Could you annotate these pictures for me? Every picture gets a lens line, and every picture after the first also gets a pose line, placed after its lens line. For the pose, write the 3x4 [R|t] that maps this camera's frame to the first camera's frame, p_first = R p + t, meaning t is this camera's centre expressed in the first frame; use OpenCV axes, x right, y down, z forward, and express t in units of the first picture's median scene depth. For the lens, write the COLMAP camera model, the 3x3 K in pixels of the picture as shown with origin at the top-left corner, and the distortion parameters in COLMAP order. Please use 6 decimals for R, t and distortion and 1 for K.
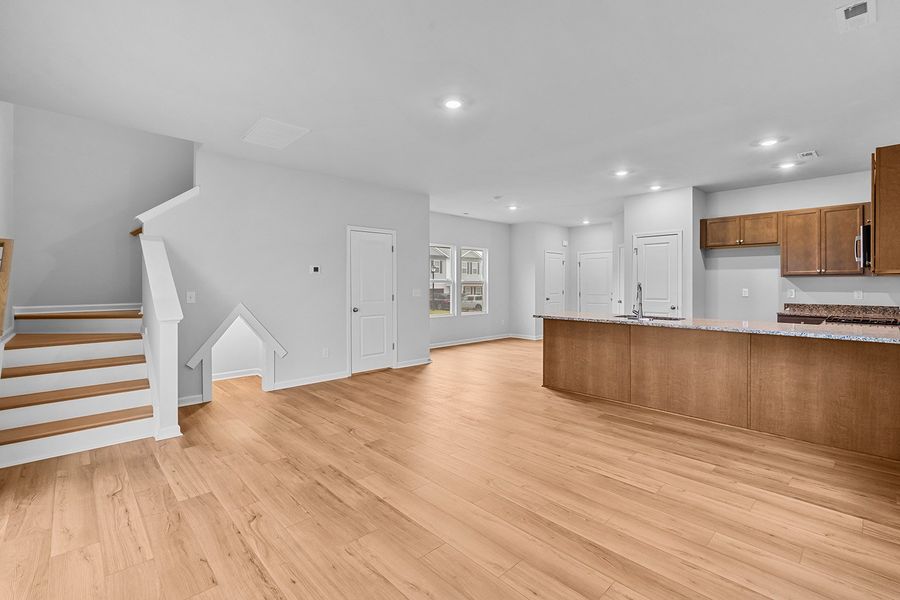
lens RADIAL K [[400.6, 0, 447.3], [0, 400.6, 286.3], [0, 0, 1]] dist [-0.004495, 0.000183]
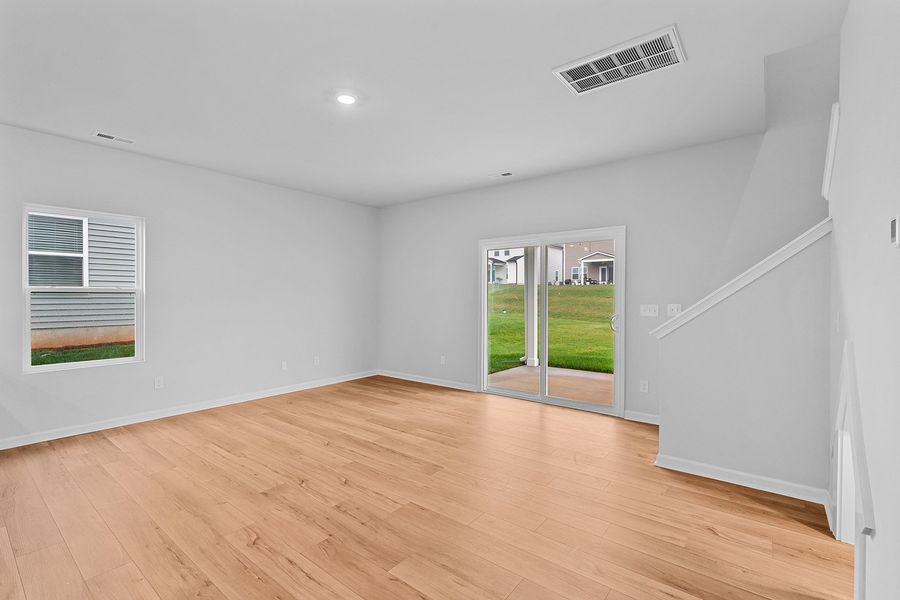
lens RADIAL K [[400.6, 0, 447.0], [0, 400.6, 300.3], [0, 0, 1]] dist [-0.004495, 0.000183]
pose [[-0.989283, 0.002366, -0.145989, -0.048857], [0.000152, 0.999885, 0.015180, -0.005713], [0.146008, 0.014996, -0.989170, 1.182811]]
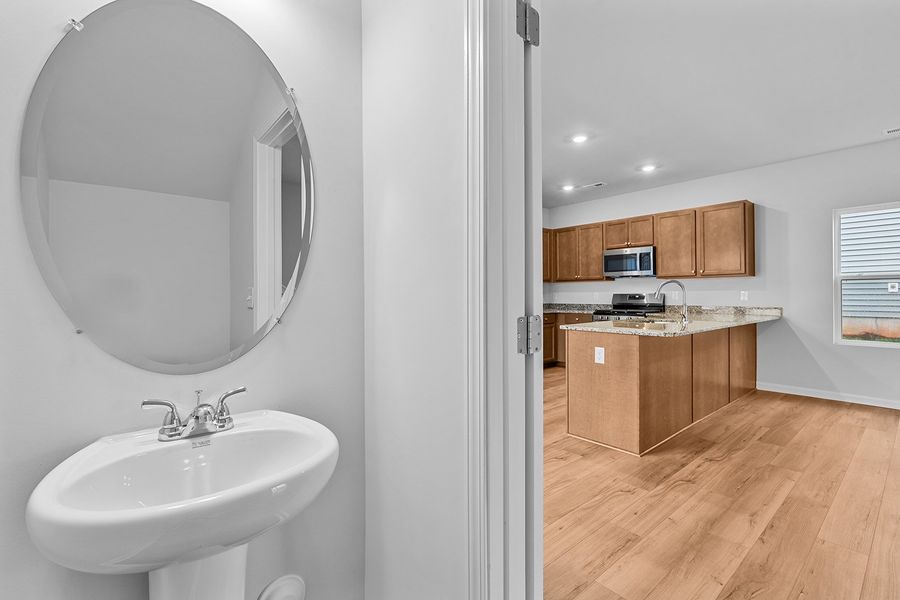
lens RADIAL K [[400.6, 0, 449.3], [0, 400.6, 290.9], [0, 0, 1]] dist [-0.004495, 0.000183]
pose [[0.058830, 0.008888, 0.998228, -0.338663], [0.010742, 0.999897, -0.009536, 0.014171], [-0.998210, 0.011284, 0.058729, 1.186997]]
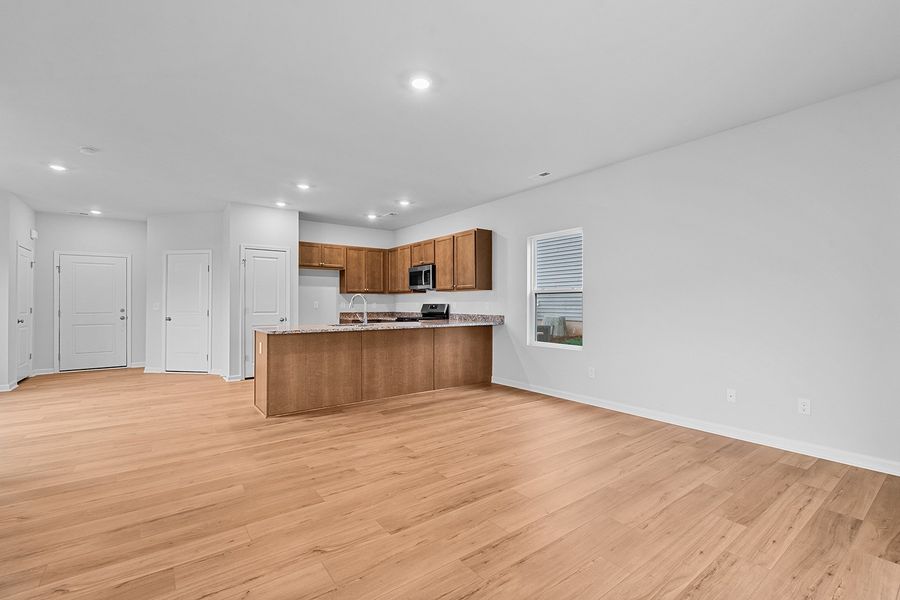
lens RADIAL K [[400.6, 0, 449.1], [0, 400.6, 297.5], [0, 0, 1]] dist [-0.004495, 0.000183]
pose [[0.113990, 0.017190, 0.993333, -0.514469], [0.007042, 0.999811, -0.018110, 0.019848], [-0.993457, 0.009060, 0.113848, 0.513510]]
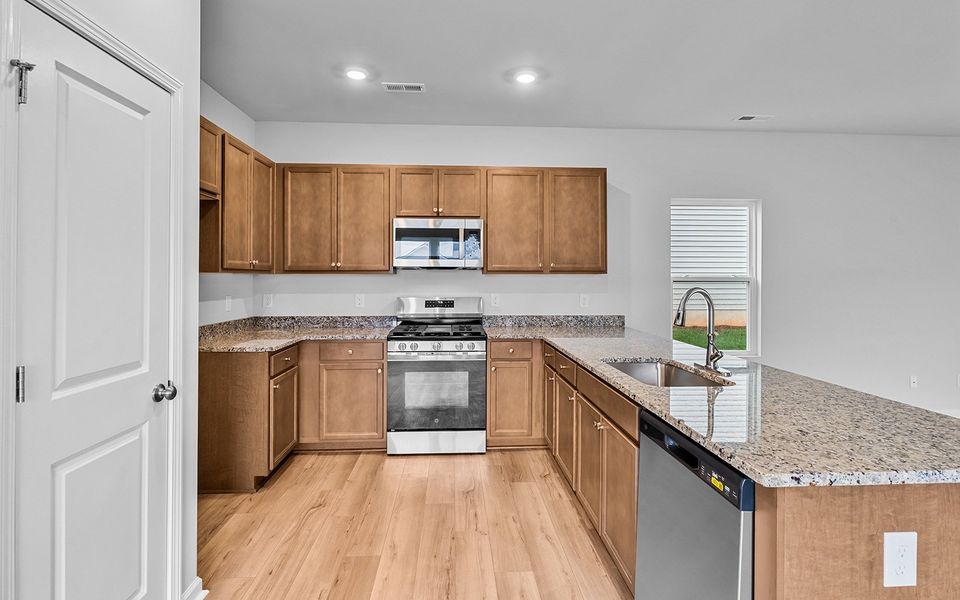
lens RADIAL K [[461.0, 0, 480.5], [0, 461.0, 276.3], [0, 0, 1]] dist [-0.004580, -0.000096]
pose [[-0.768534, 0.001861, 0.639806, 0.284606], [0.002542, 0.999997, 0.000146, -0.018404], [-0.639804, 0.001739, -0.768536, 1.272695]]
